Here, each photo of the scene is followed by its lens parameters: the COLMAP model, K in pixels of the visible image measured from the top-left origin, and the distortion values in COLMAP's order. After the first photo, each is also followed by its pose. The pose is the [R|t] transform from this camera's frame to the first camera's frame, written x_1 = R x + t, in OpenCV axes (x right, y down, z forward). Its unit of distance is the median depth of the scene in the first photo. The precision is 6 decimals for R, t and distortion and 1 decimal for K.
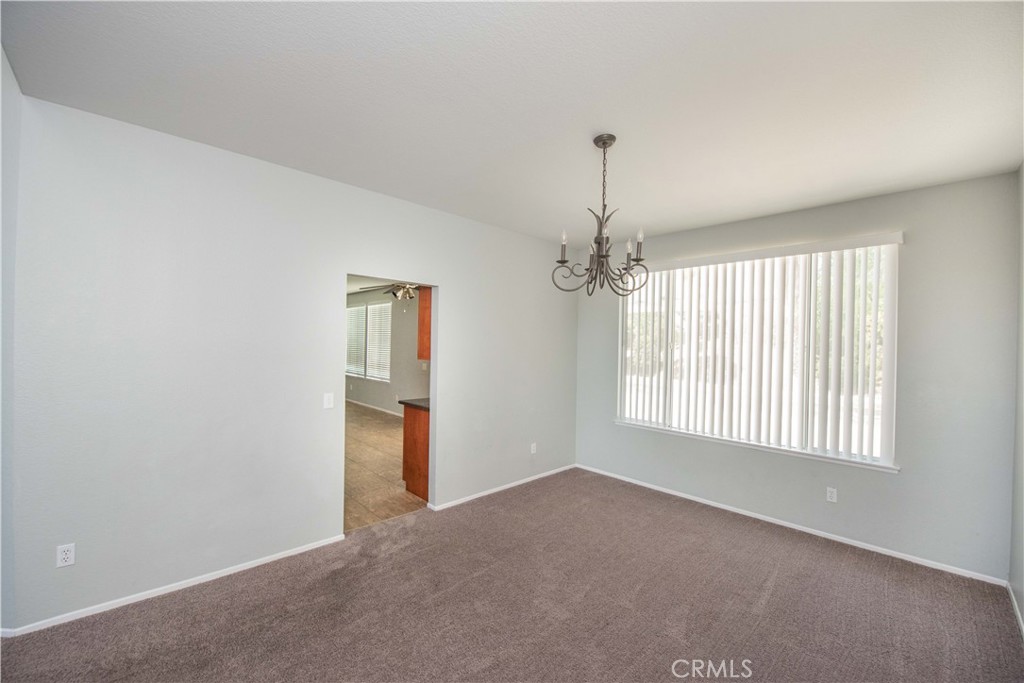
lens RADIAL K [[412.9, 0, 521.7], [0, 412.9, 345.3], [0, 0, 1]] dist [-0.013665, -0.003269]
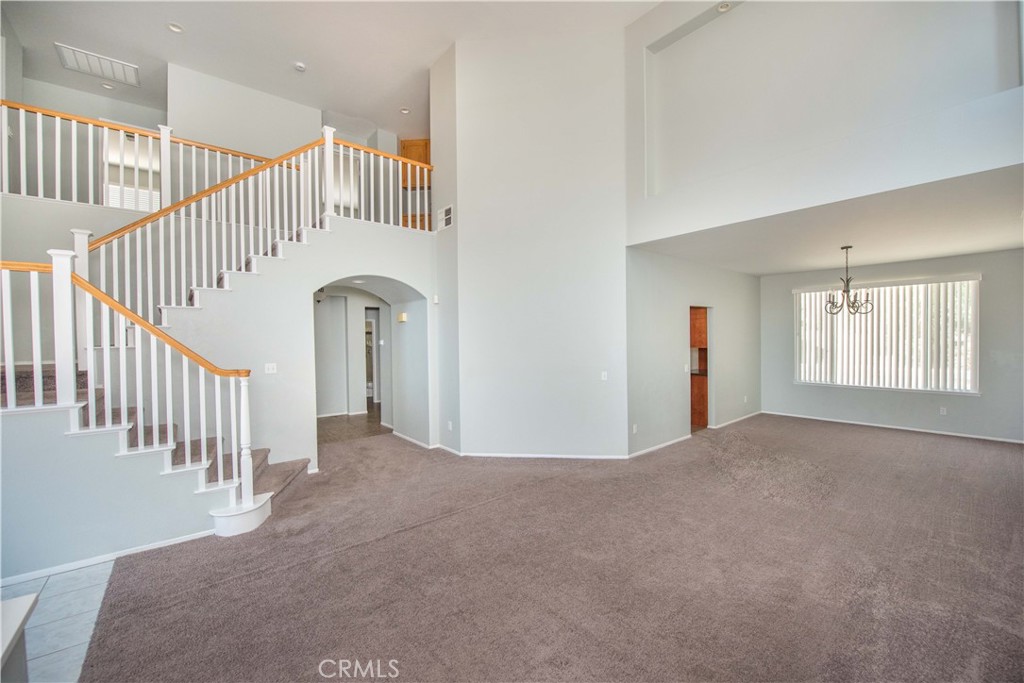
lens RADIAL K [[412.9, 0, 519.3], [0, 412.9, 344.1], [0, 0, 1]] dist [-0.013665, -0.003269]
pose [[0.996659, -0.032589, -0.074886, -0.999277], [0.033820, 0.999312, 0.015237, -0.039878], [0.074338, -0.017719, 0.997076, -0.966131]]
